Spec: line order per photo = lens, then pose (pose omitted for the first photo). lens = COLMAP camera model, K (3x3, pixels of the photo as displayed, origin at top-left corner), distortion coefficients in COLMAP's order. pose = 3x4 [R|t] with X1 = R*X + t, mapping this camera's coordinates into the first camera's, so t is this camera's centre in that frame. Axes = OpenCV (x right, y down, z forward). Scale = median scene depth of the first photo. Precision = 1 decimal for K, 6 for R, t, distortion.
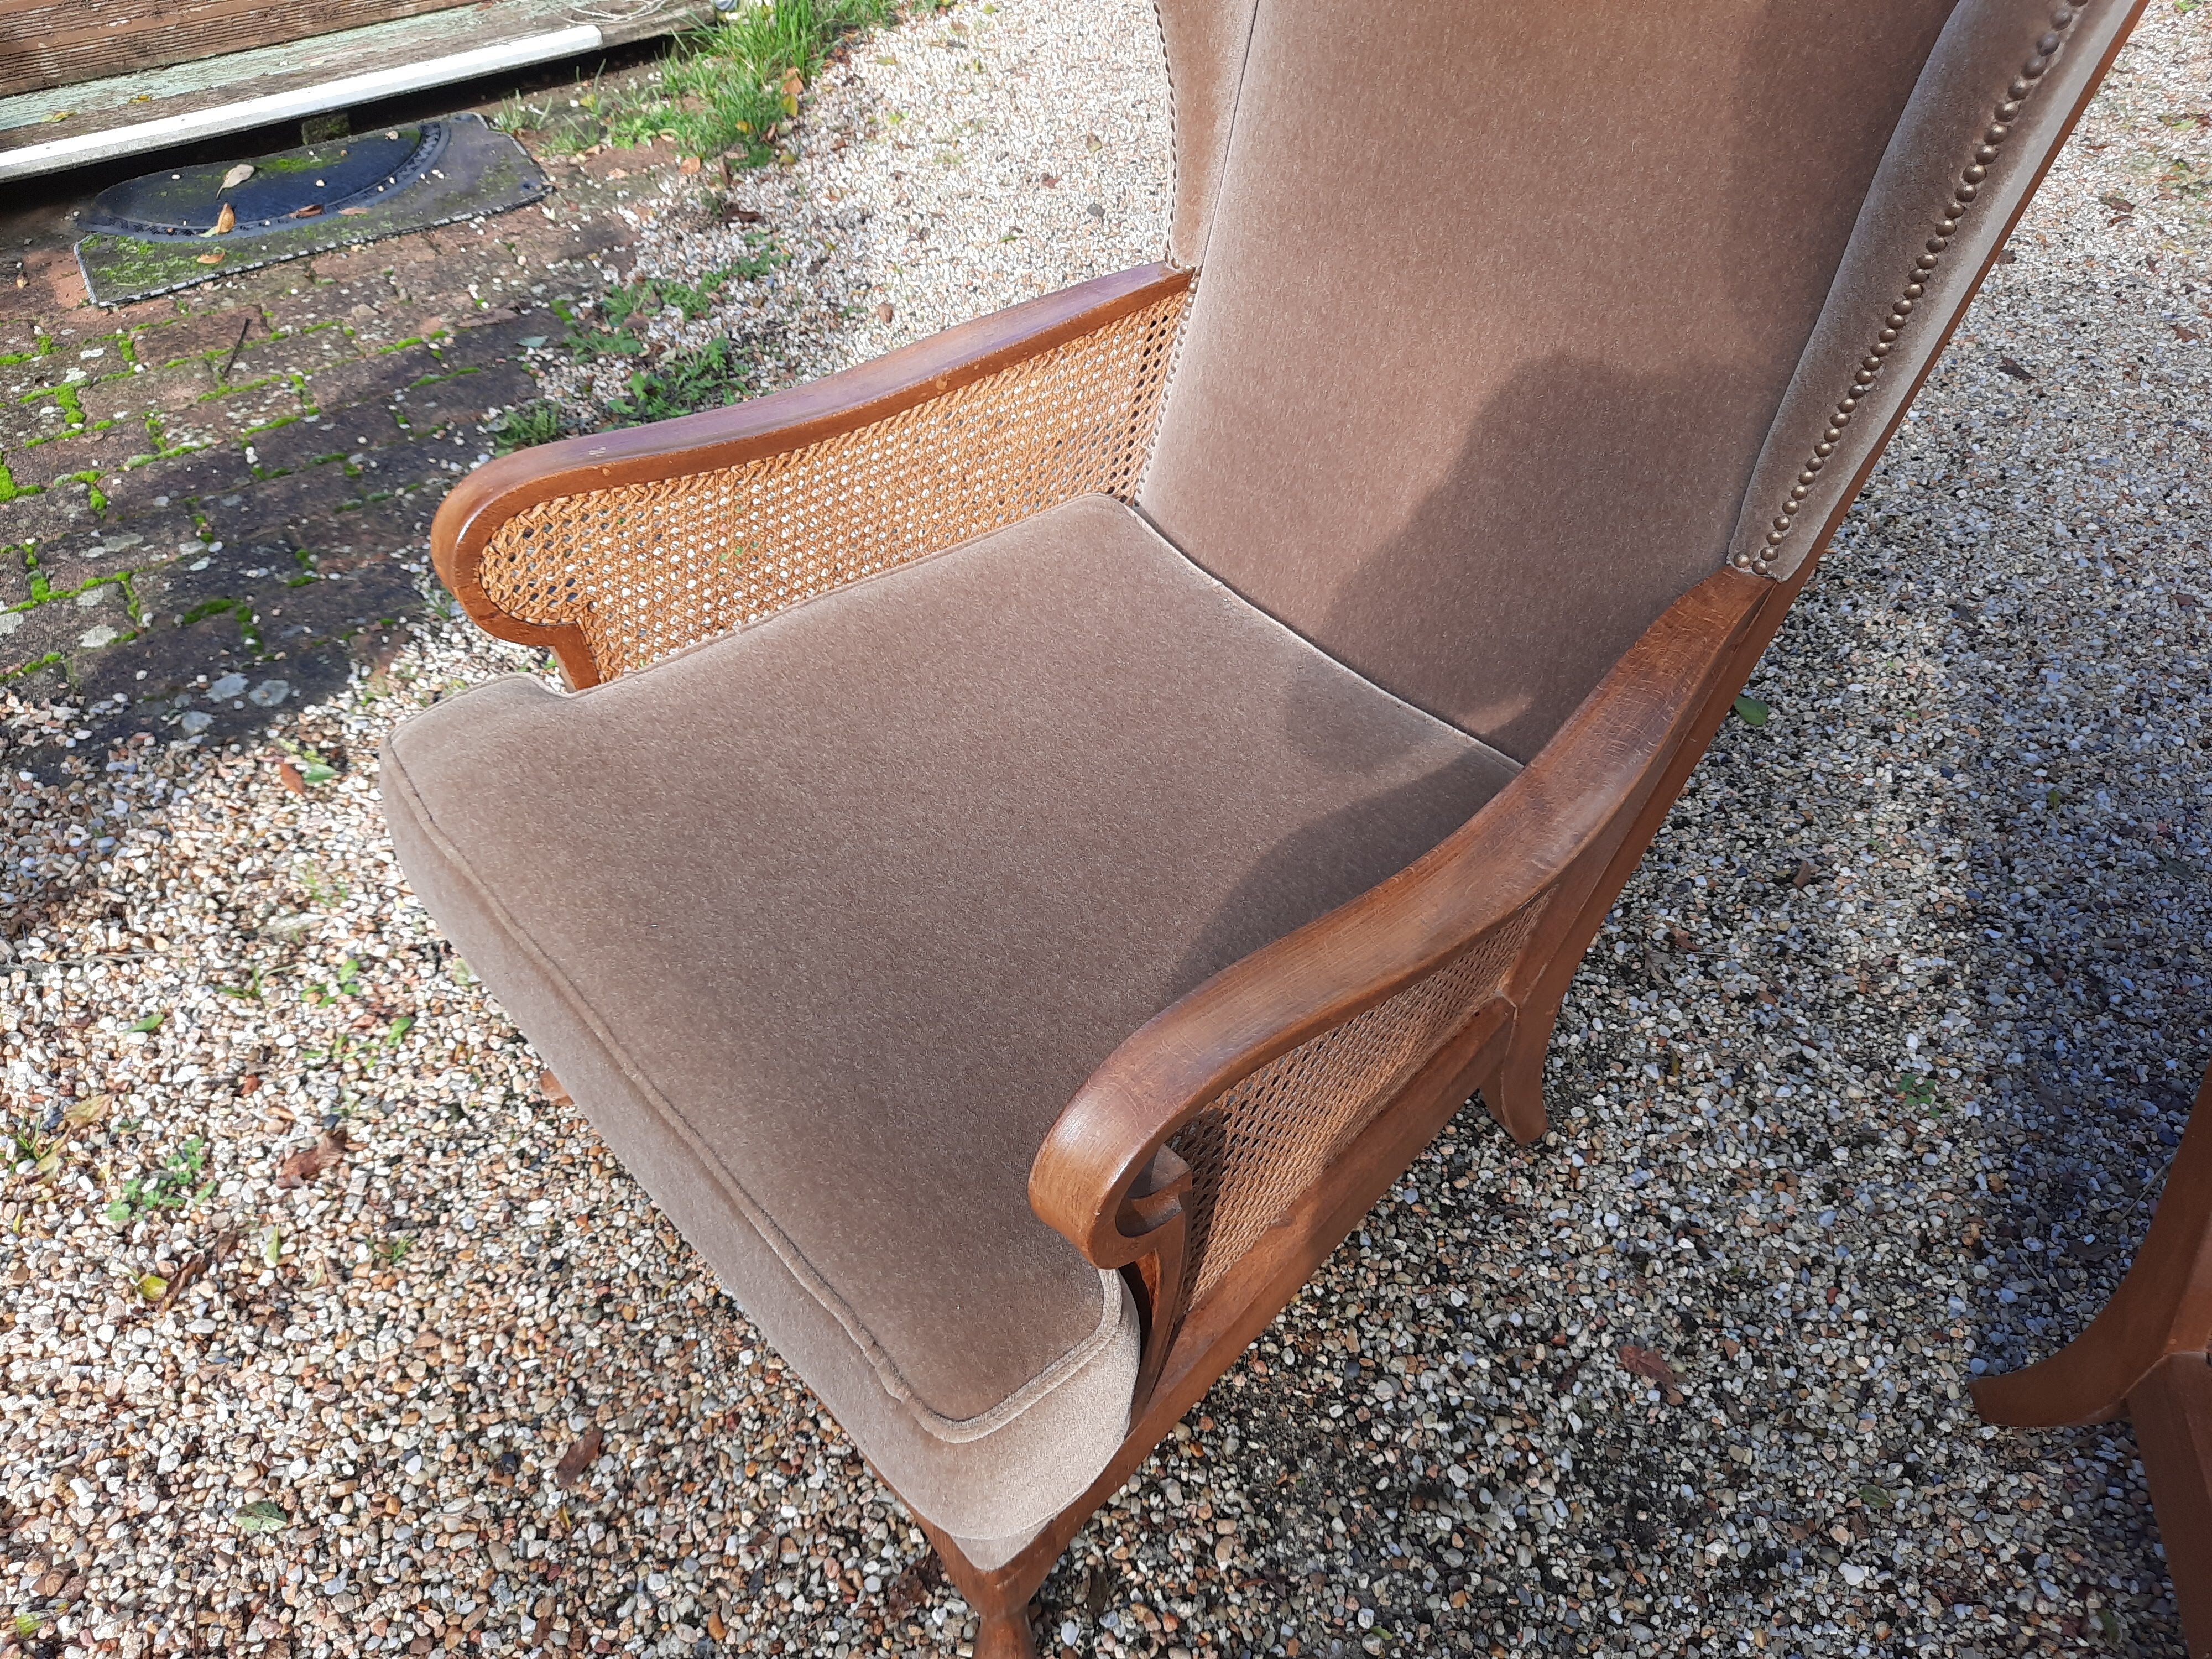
lens RADIAL K [[1612.8, 0, 1144.2], [0, 1612.8, 833.5], [0, 0, 1]] dist [0.034625, -0.029871]
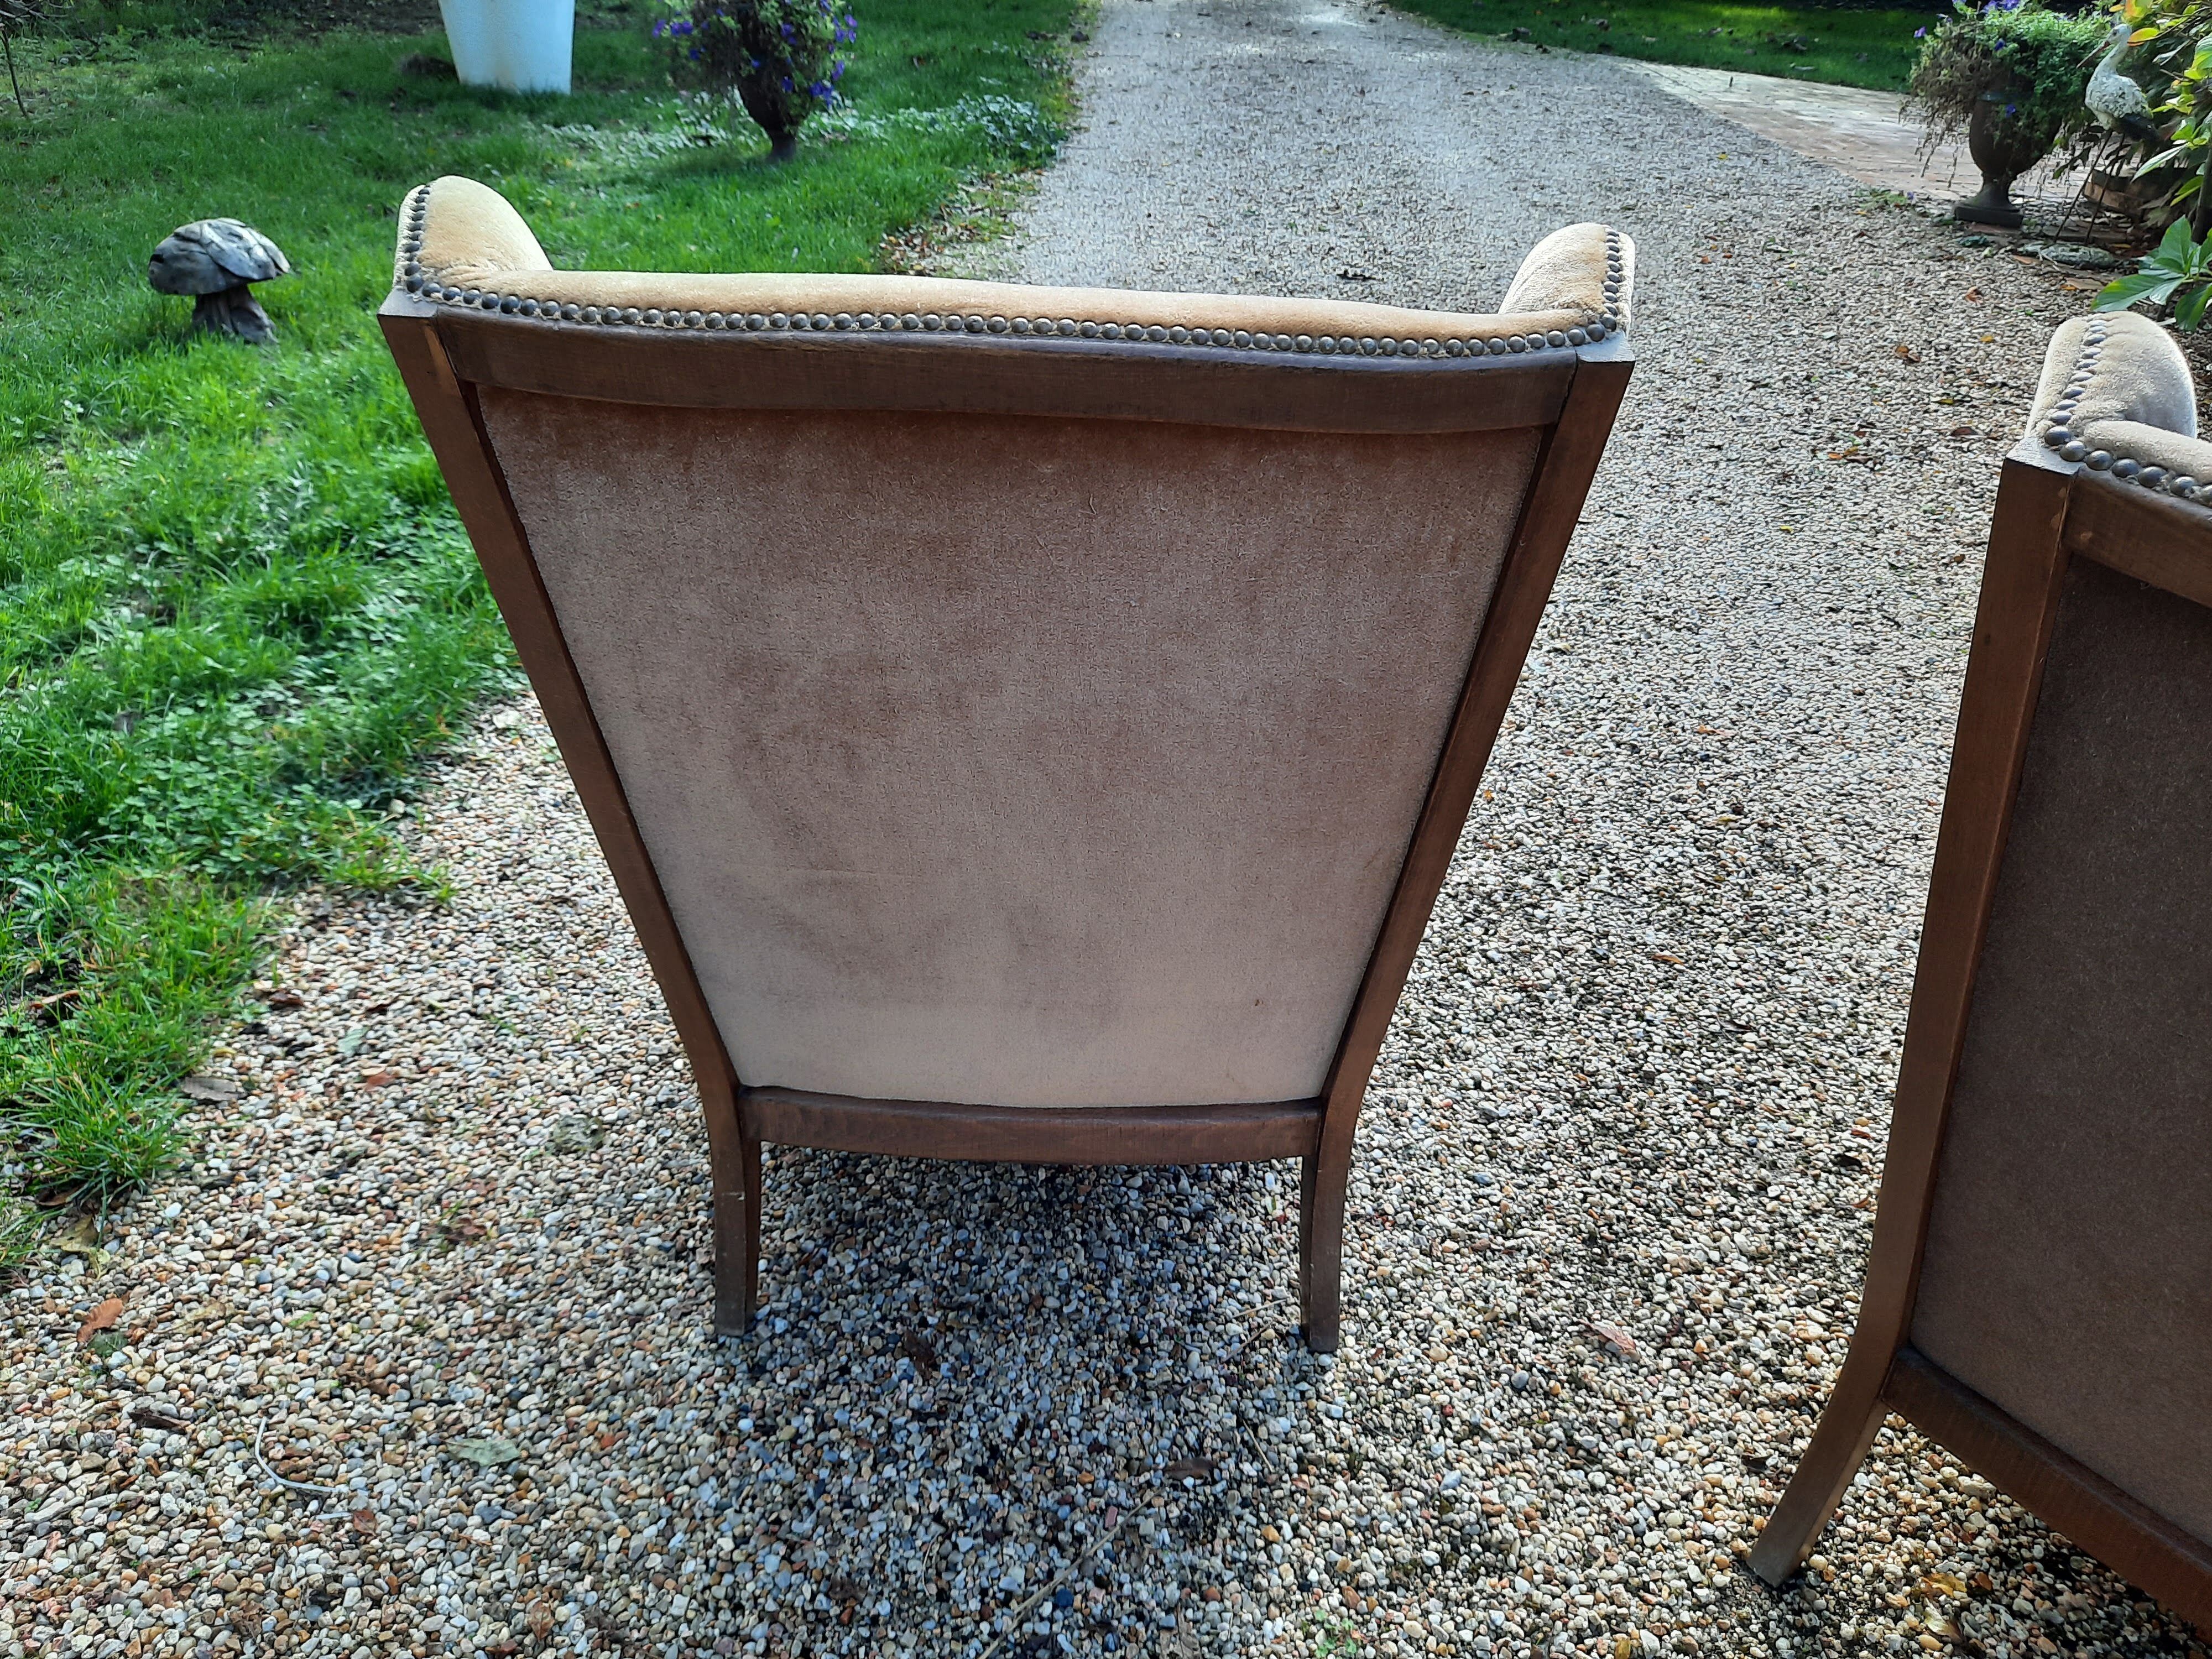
lens RADIAL K [[1612.8, 0, 1117.3], [0, 1612.8, 831.0], [0, 0, 1]] dist [0.034625, -0.029871]
pose [[-0.994550, -0.015462, -0.103108, 0.833874], [-0.104026, 0.213530, 0.971382, -0.893167], [0.006997, 0.976814, -0.213974, 0.941633]]
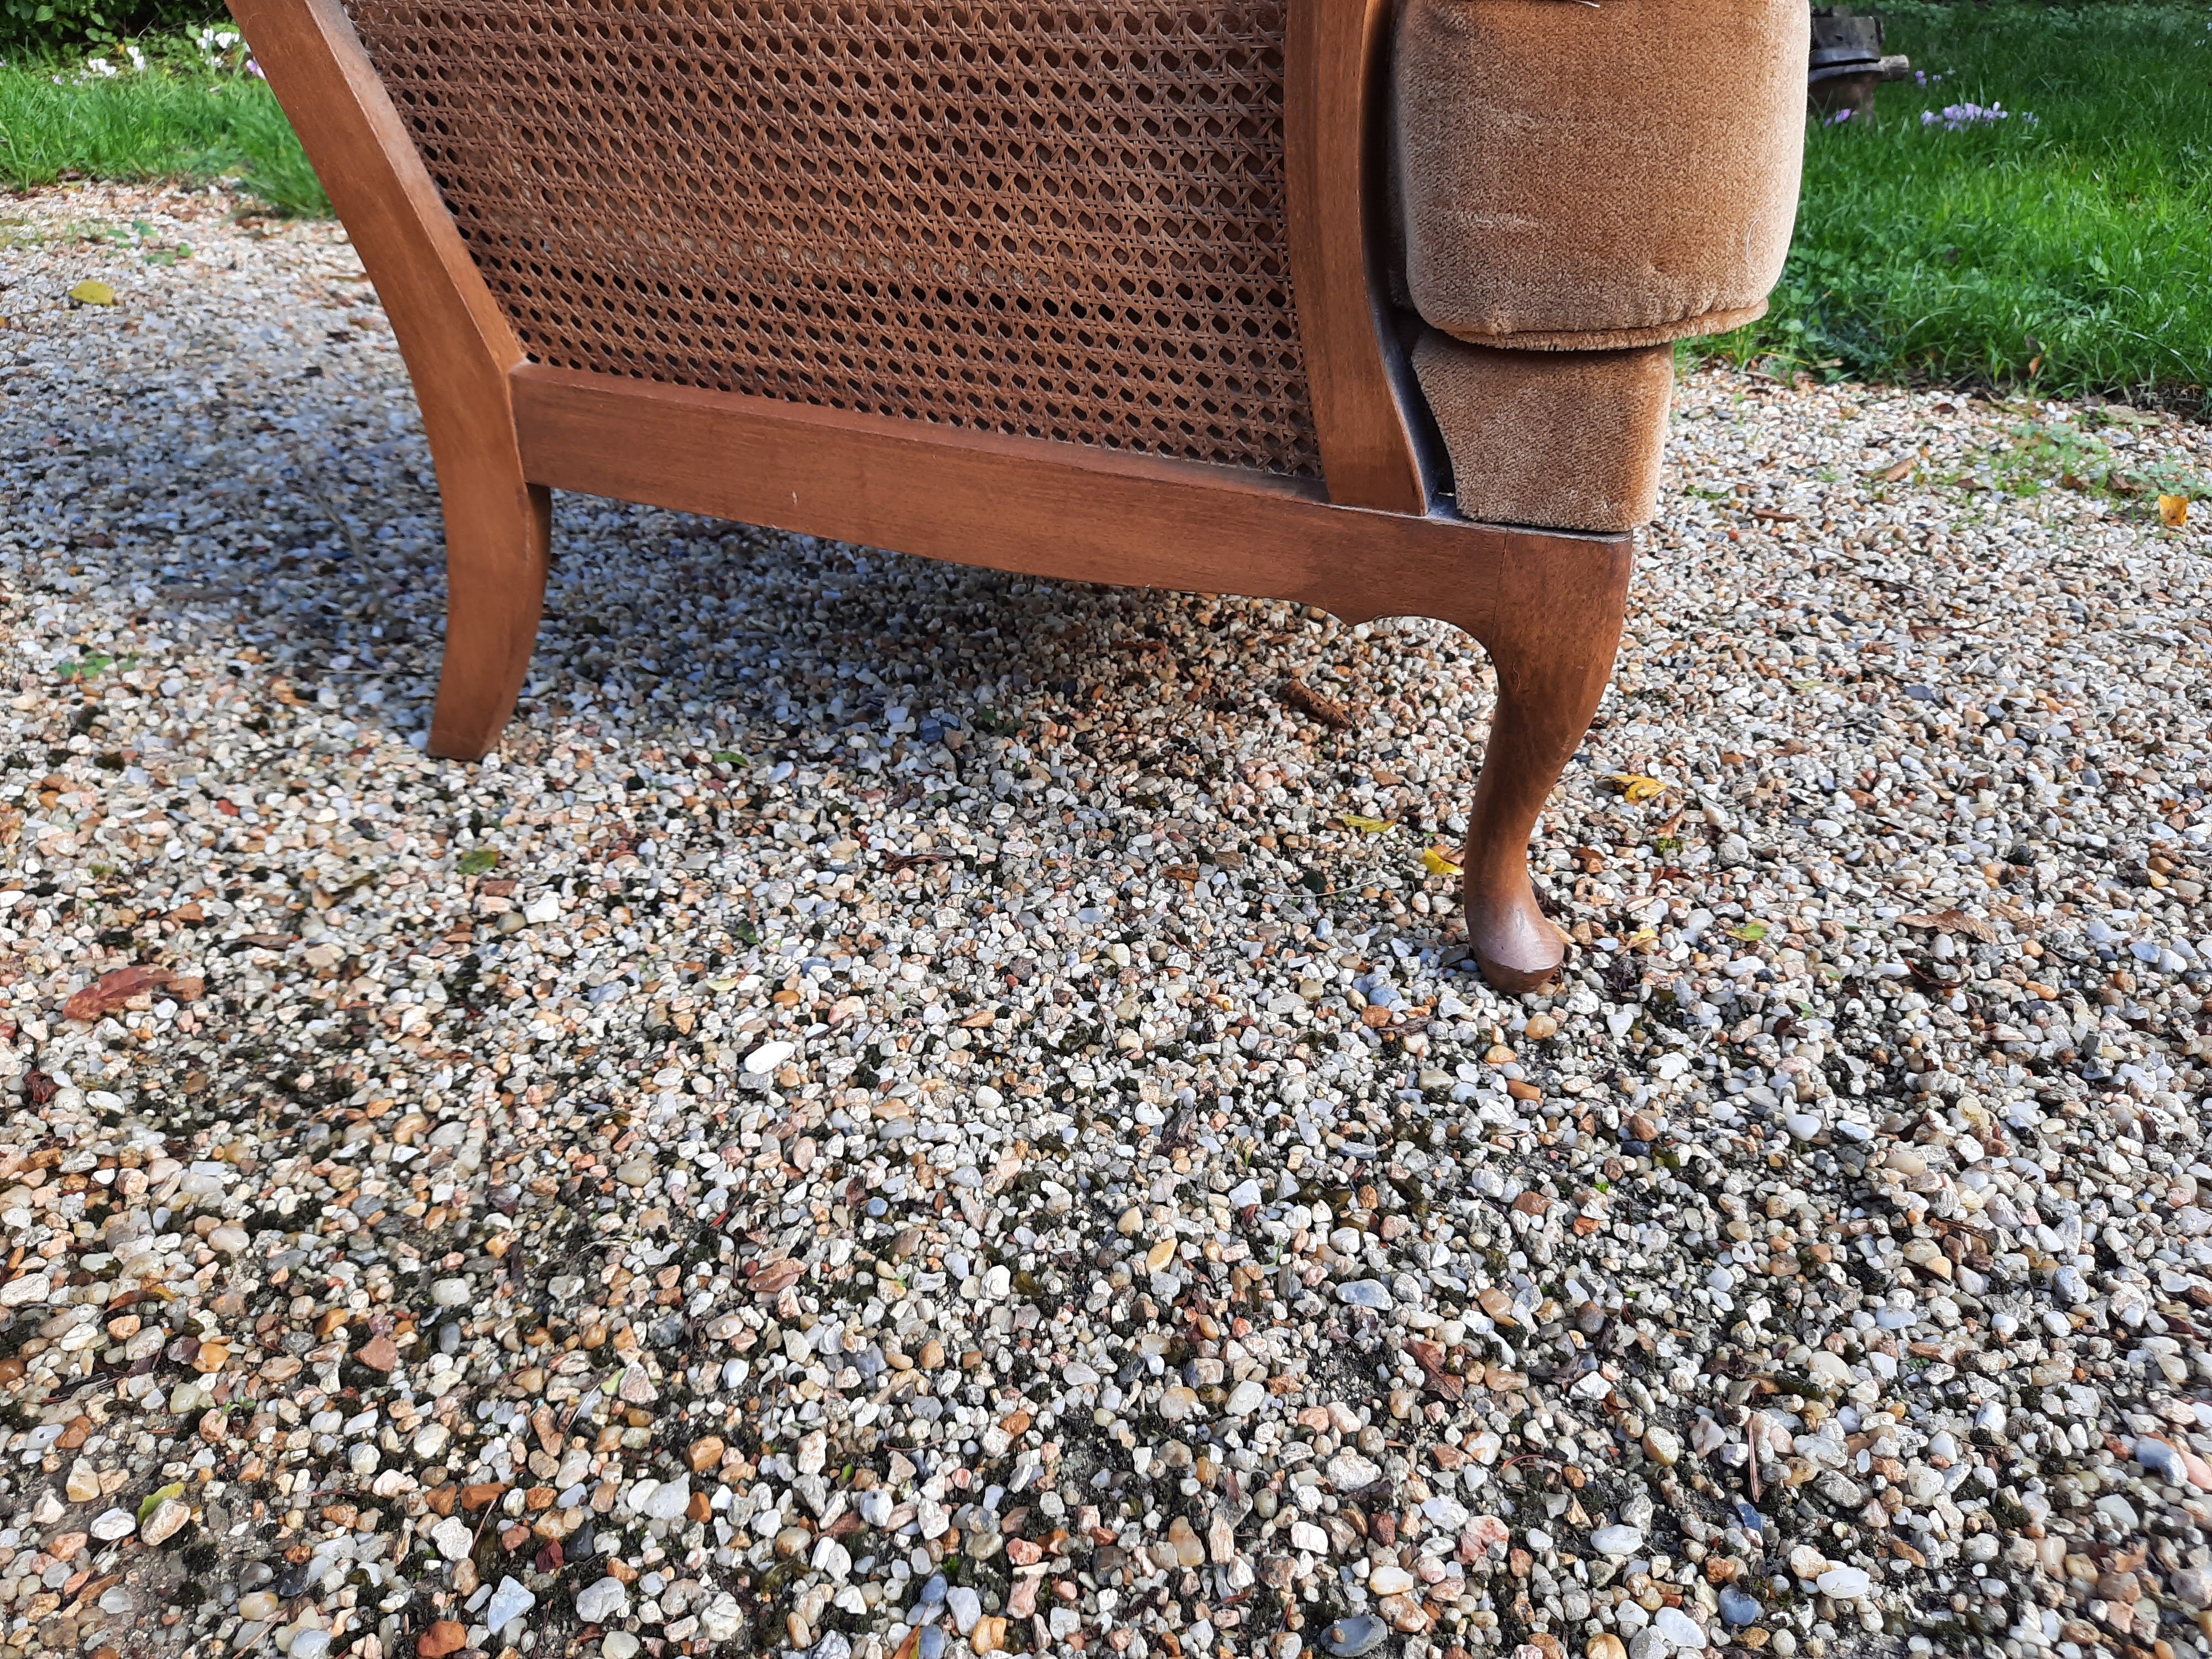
lens RADIAL K [[1612.8, 0, 1088.9], [0, 1612.8, 850.4], [0, 0, 1]] dist [0.034625, -0.029871]
pose [[0.209099, -0.548258, 0.809748, -0.074812], [0.693271, 0.667107, 0.272659, 0.398833], [-0.689676, 0.504362, 0.519582, 0.439628]]
